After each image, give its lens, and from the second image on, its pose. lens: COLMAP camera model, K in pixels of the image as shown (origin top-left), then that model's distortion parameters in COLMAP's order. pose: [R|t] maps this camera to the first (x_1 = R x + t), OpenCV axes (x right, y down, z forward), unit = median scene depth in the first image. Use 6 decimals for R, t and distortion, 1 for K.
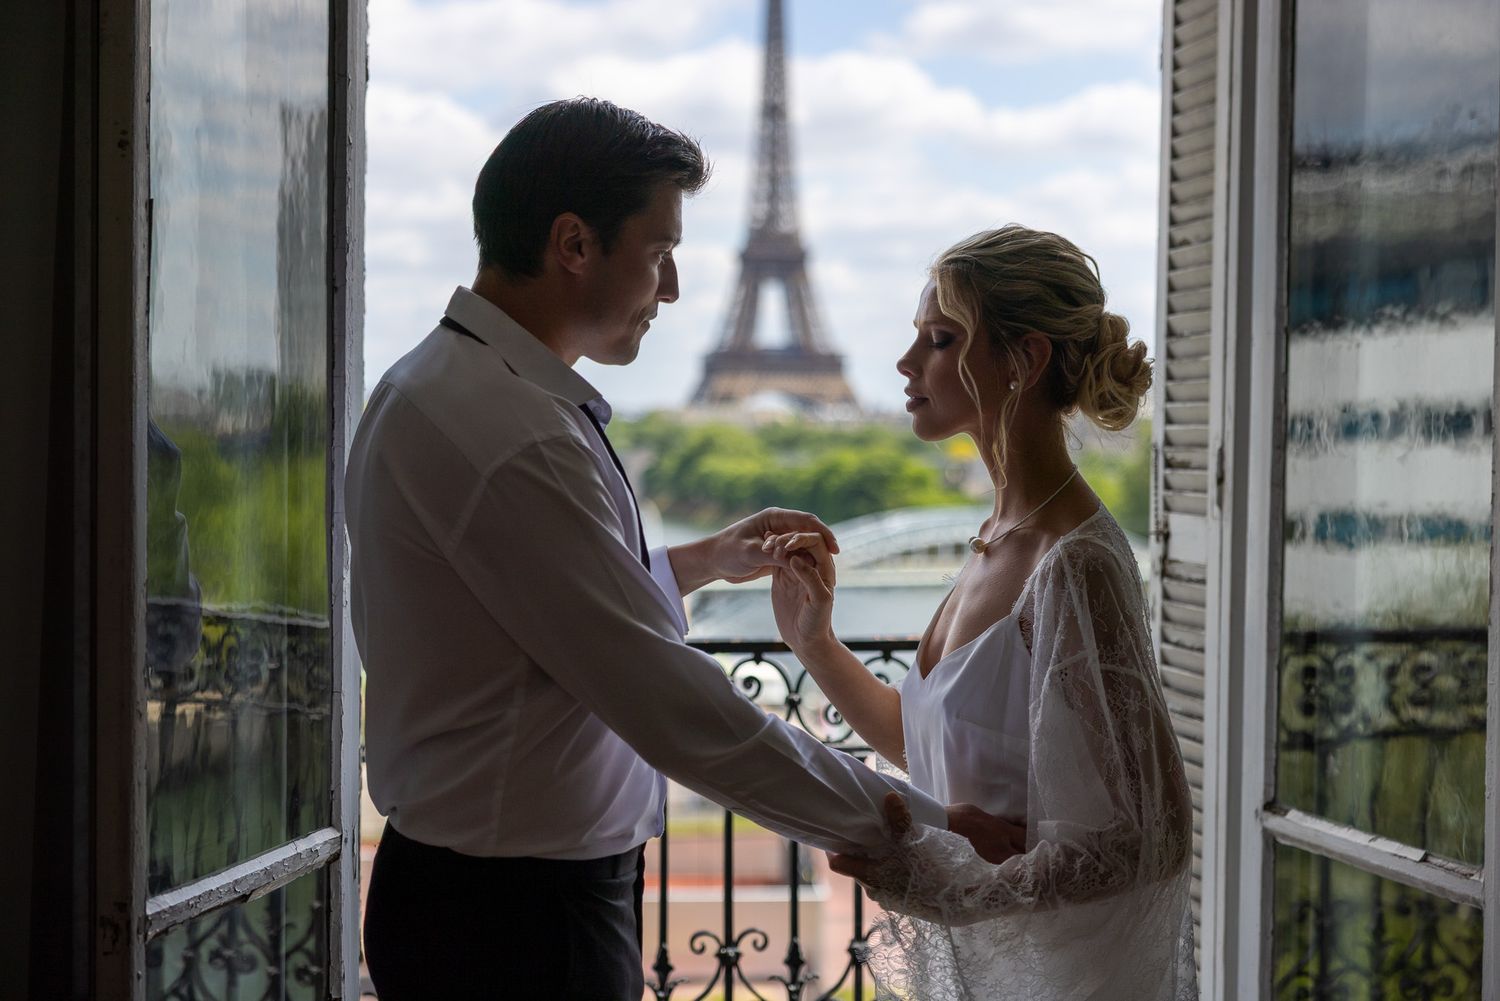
lens RADIAL K [[2649.5, 0, 760.4], [0, 2649.5, 486.6], [0, 0, 1]] dist [0.005074, 0.037422]
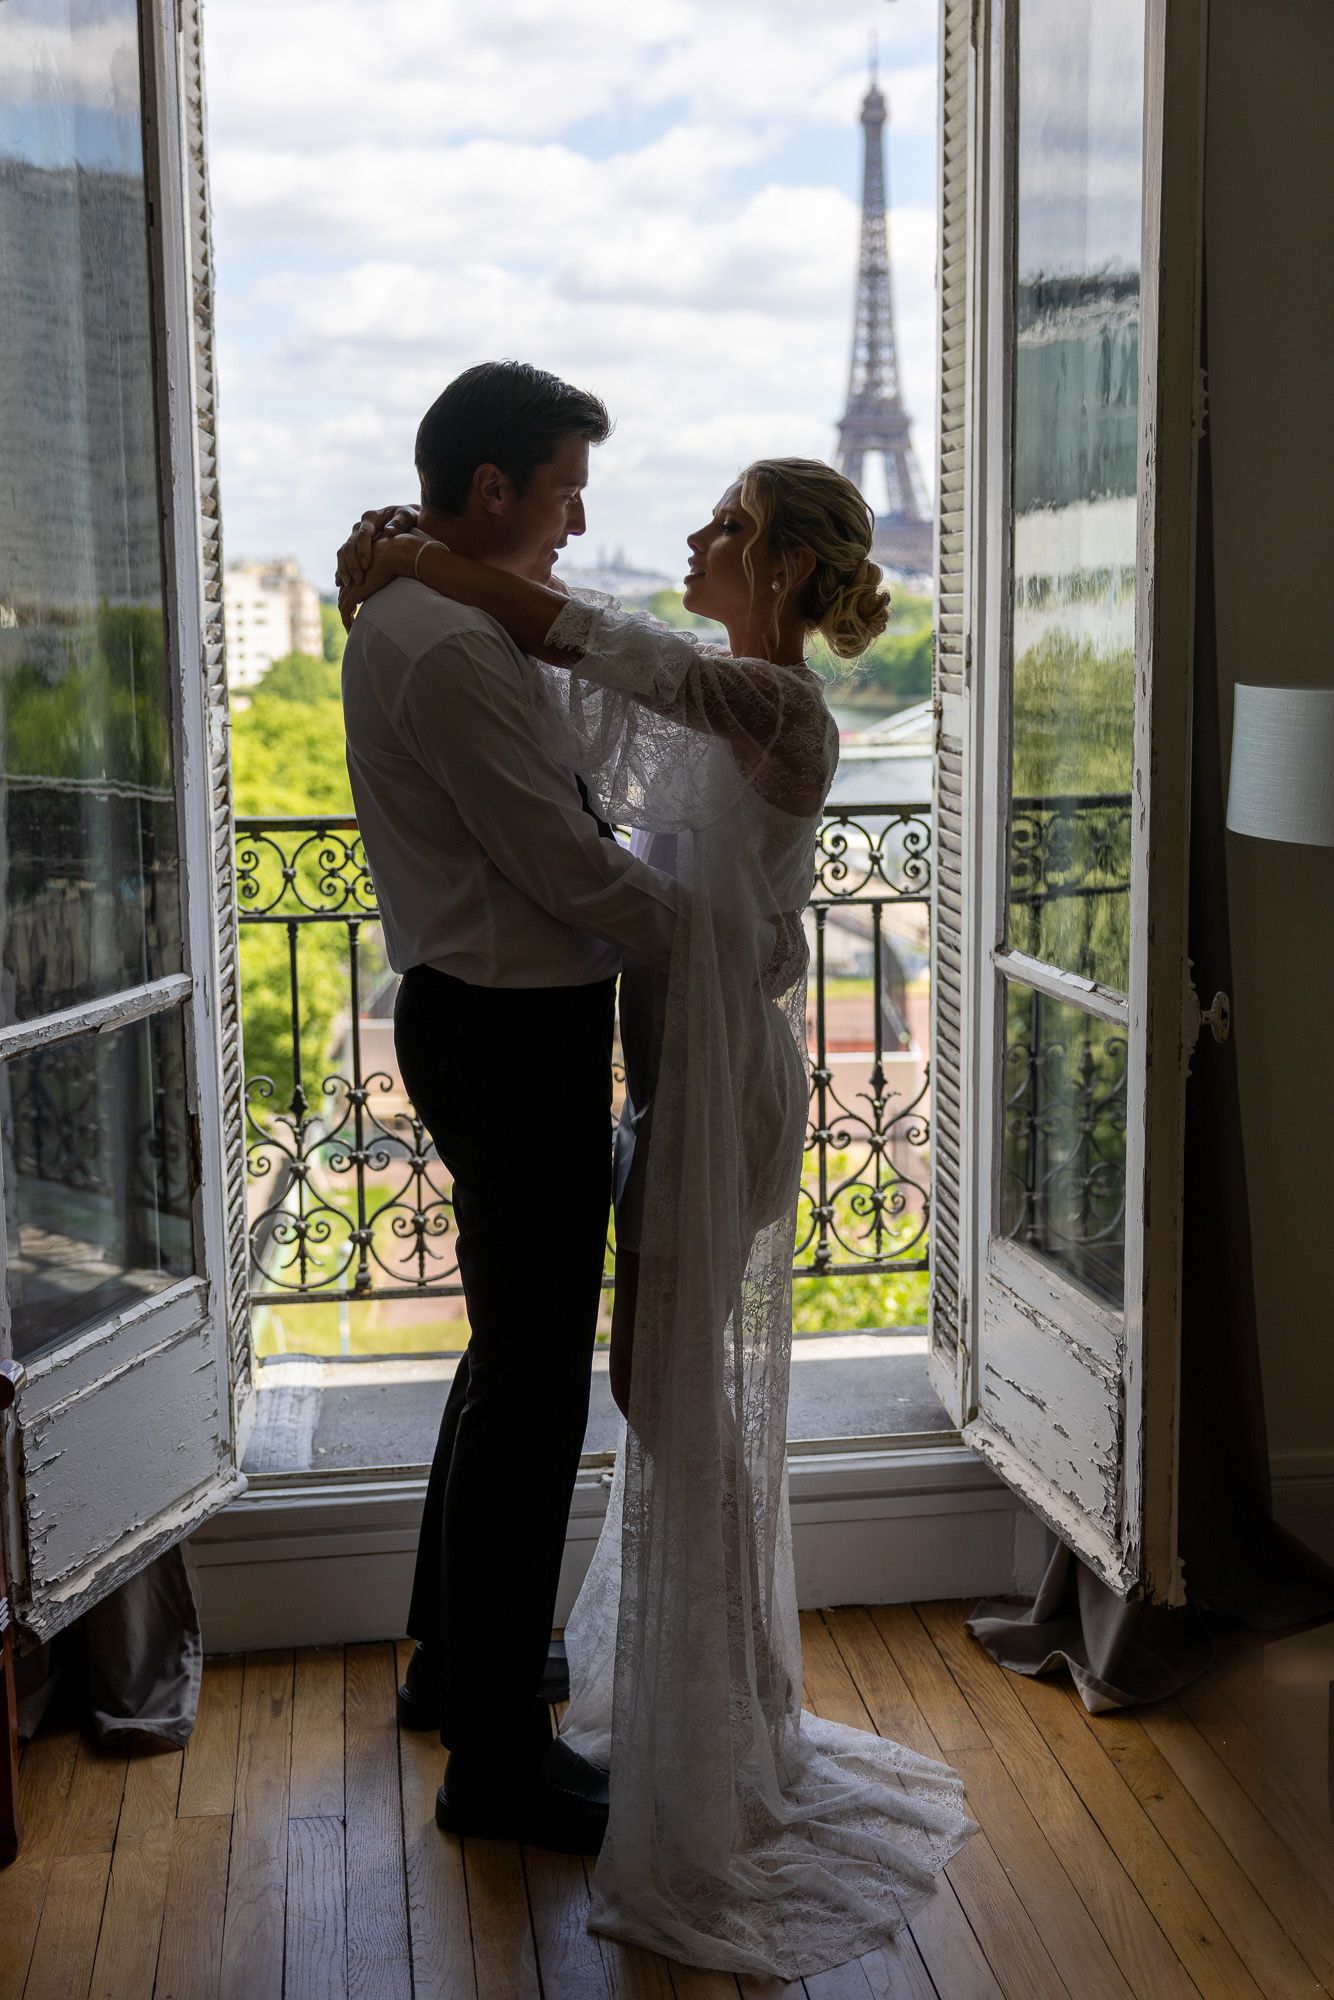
lens RADIAL K [[2611.8, 0, 667.0], [0, 2611.8, 1000.0], [0, 0, 1]] dist [0.017543, 0.032192]
pose [[0.997013, -0.010216, -0.076558, 0.135179], [0.020007, 0.991542, 0.128231, -0.005944], [0.074600, -0.129380, 0.988785, -0.140759]]
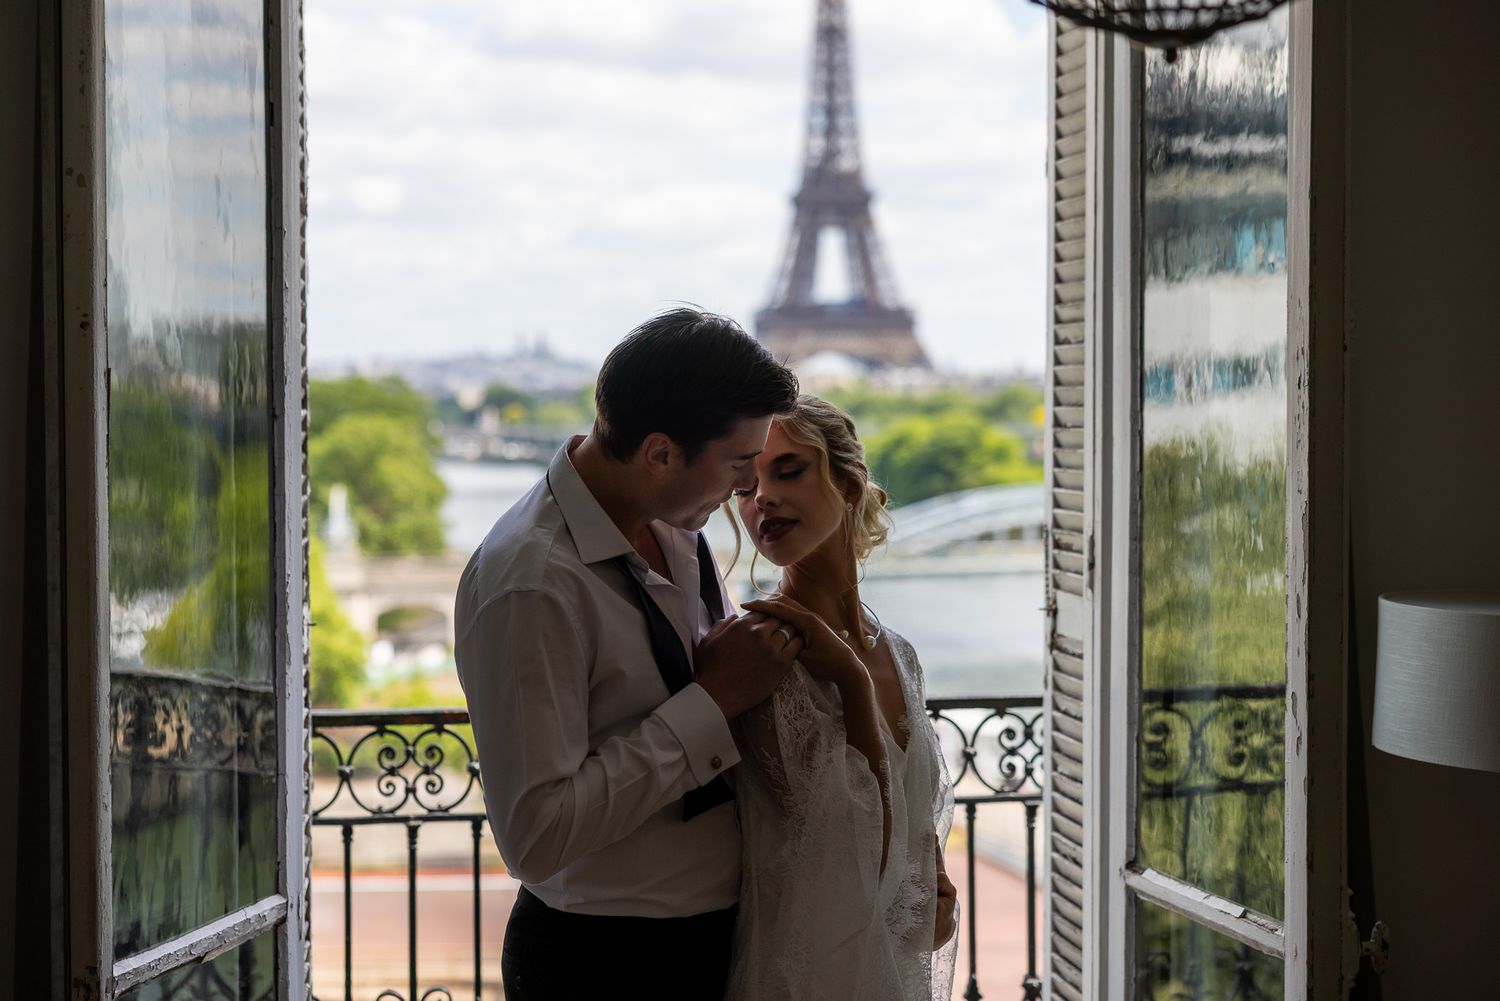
lens RADIAL K [[3023.4, 0, 750.0], [0, 3023.4, 500.5], [0, 0, 1]] dist [0.048423, 0.020825]
pose [[0.999654, -0.011641, -0.023595, 0.065696], [0.011945, 0.999846, 0.012823, -0.049043], [0.023442, -0.013100, 0.999639, -0.259767]]
